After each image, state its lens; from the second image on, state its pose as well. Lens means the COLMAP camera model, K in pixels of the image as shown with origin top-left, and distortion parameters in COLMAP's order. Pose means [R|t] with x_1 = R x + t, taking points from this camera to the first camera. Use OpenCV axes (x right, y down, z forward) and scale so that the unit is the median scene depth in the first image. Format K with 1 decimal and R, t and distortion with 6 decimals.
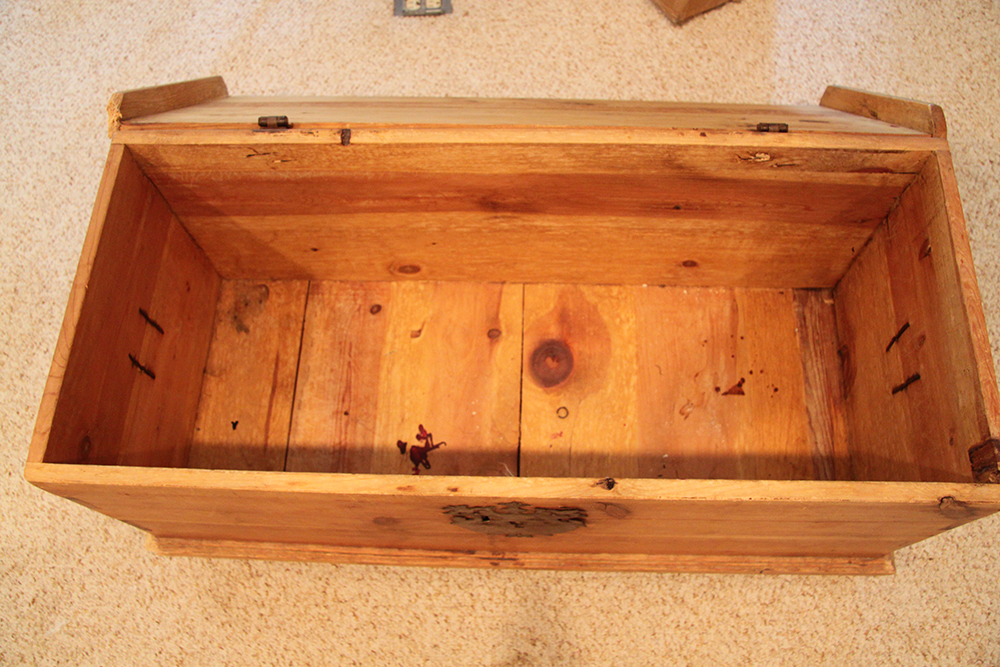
lens RADIAL K [[844.7, 0, 502.3], [0, 844.7, 332.7], [0, 0, 1]] dist [-0.088357, 0.064277]
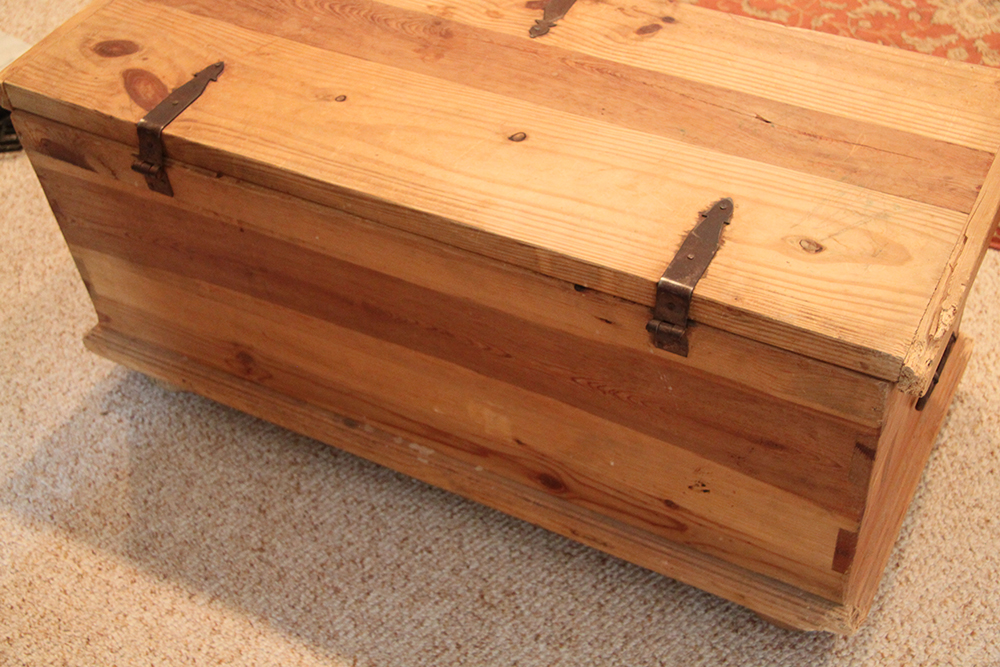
lens RADIAL K [[1289.6, 0, 493.6], [0, 1289.6, 333.6], [0, 0, 1]] dist [0.121938, 0.000000]
pose [[-0.890971, -0.252603, 0.377308, -0.483813], [0.446927, -0.341172, 0.826957, -1.073159], [-0.080165, 0.905424, 0.416870, 0.447122]]
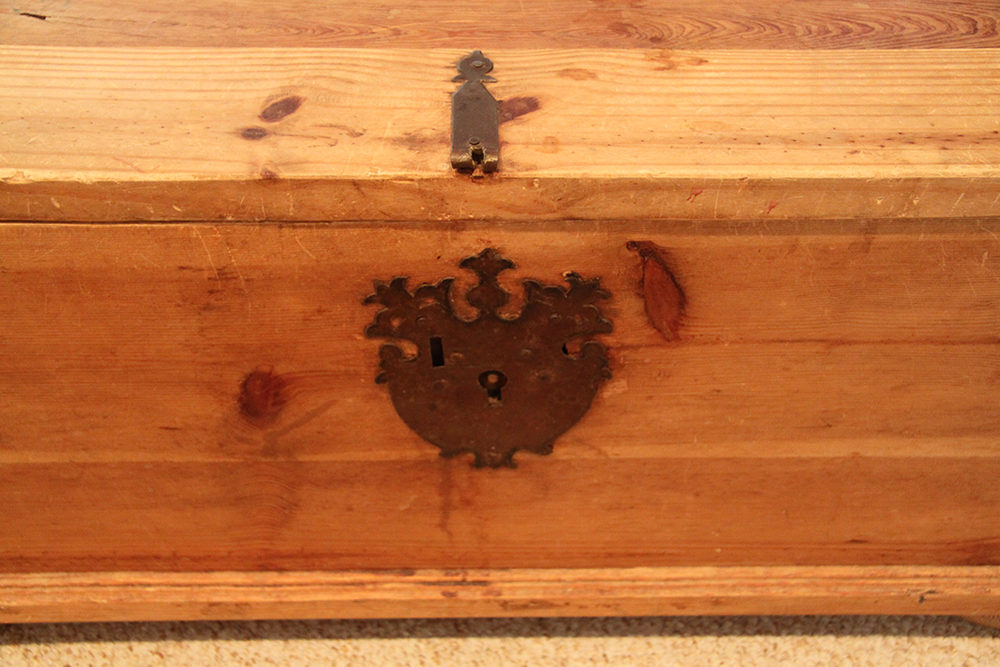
lens RADIAL K [[1183.1, 0, 499.4], [0, 1183.1, 337.4], [0, 0, 1]] dist [0.054424, 0.000000]
pose [[0.998845, -0.005403, 0.047752, -0.011872], [0.023221, 0.924219, -0.381156, 0.398699], [-0.042074, 0.381824, 0.923277, 0.185972]]
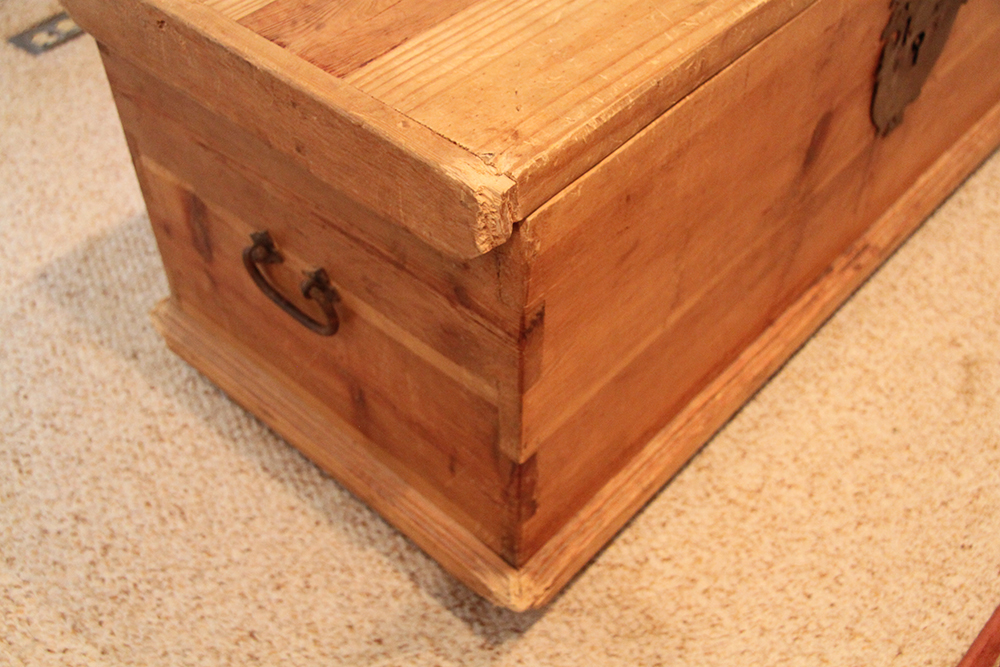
lens RADIAL K [[1183.1, 0, 498.1], [0, 1183.1, 333.2], [0, 0, 1]] dist [0.054424, 0.000000]
pose [[0.640181, -0.533643, 0.552624, -0.743049], [0.702957, 0.697075, -0.141202, 0.230488], [-0.309869, 0.478866, 0.821382, 0.284257]]
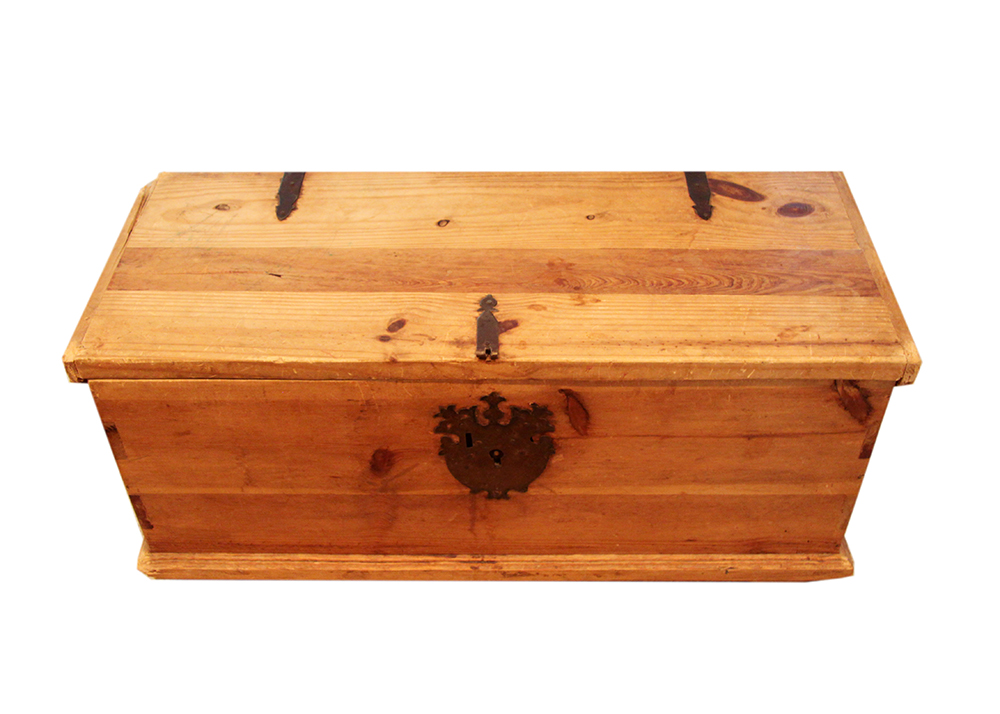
lens RADIAL K [[1032.9, 0, 500.5], [0, 1032.9, 375.6], [0, 0, 1]] dist [-0.011424, 0.000000]
pose [[0.999652, 0.001501, 0.026335, -0.010474], [0.009544, 0.910160, -0.414146, 0.563553], [-0.024590, 0.414253, 0.909829, -0.271571]]
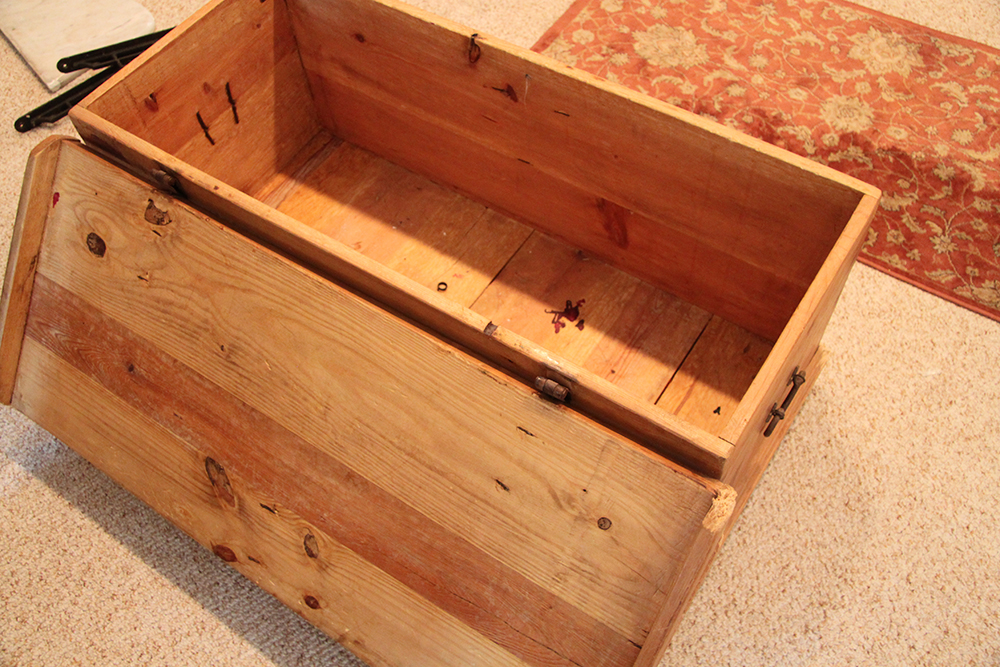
lens RADIAL K [[915.5, 0, 491.1], [0, 915.5, 327.8], [0, 0, 1]] dist [-0.054959, 0.000000]
pose [[-0.842587, -0.398239, 0.362564, -0.461311], [0.520110, -0.427008, 0.739696, -0.821100], [-0.139758, 0.811831, 0.566919, 0.348957]]
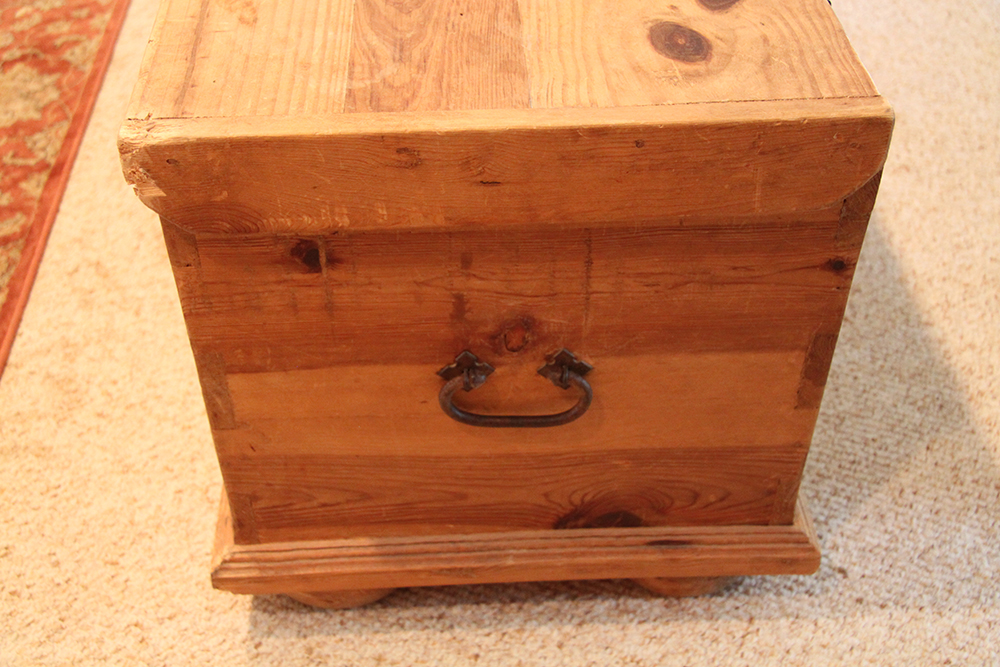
lens RADIAL K [[1183.1, 0, 490.4], [0, 1183.1, 332.6], [0, 0, 1]] dist [0.054424, 0.000000]
pose [[0.079440, 0.688897, -0.720493, 0.895364], [-0.915045, 0.337125, 0.221450, -0.112196], [0.395452, 0.641691, 0.657153, 0.410563]]
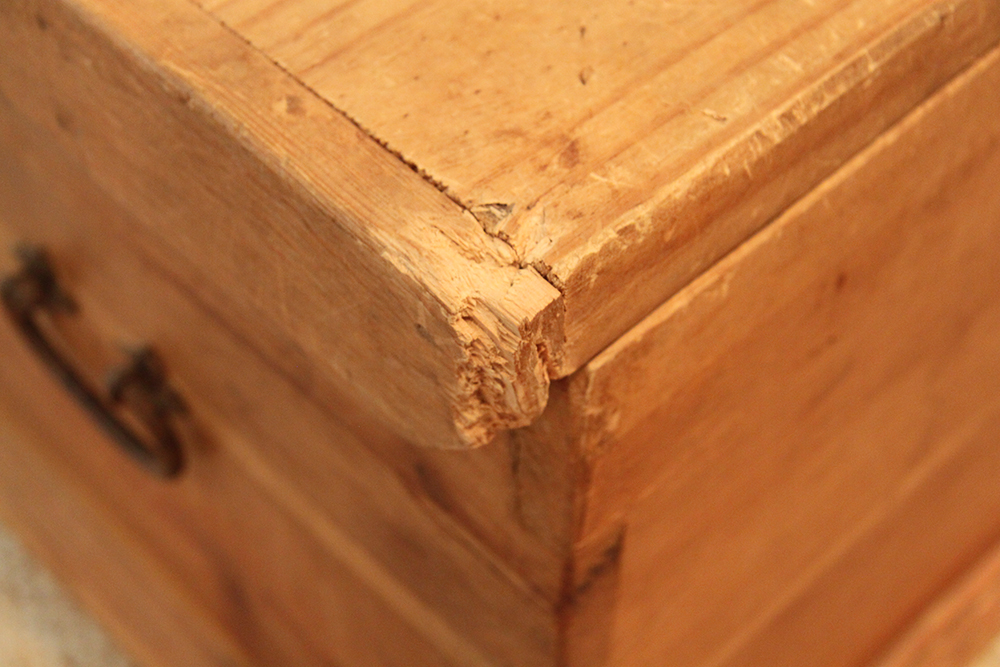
lens RADIAL K [[1776.0, 0, 500.6], [0, 1776.0, 341.0], [0, 0, 1]] dist [0.068551, 0.000000]
pose [[0.693286, -0.530929, 0.487307, -0.570920], [0.655676, 0.745318, -0.120787, 0.151380], [-0.299069, 0.403255, 0.864837, 0.426954]]
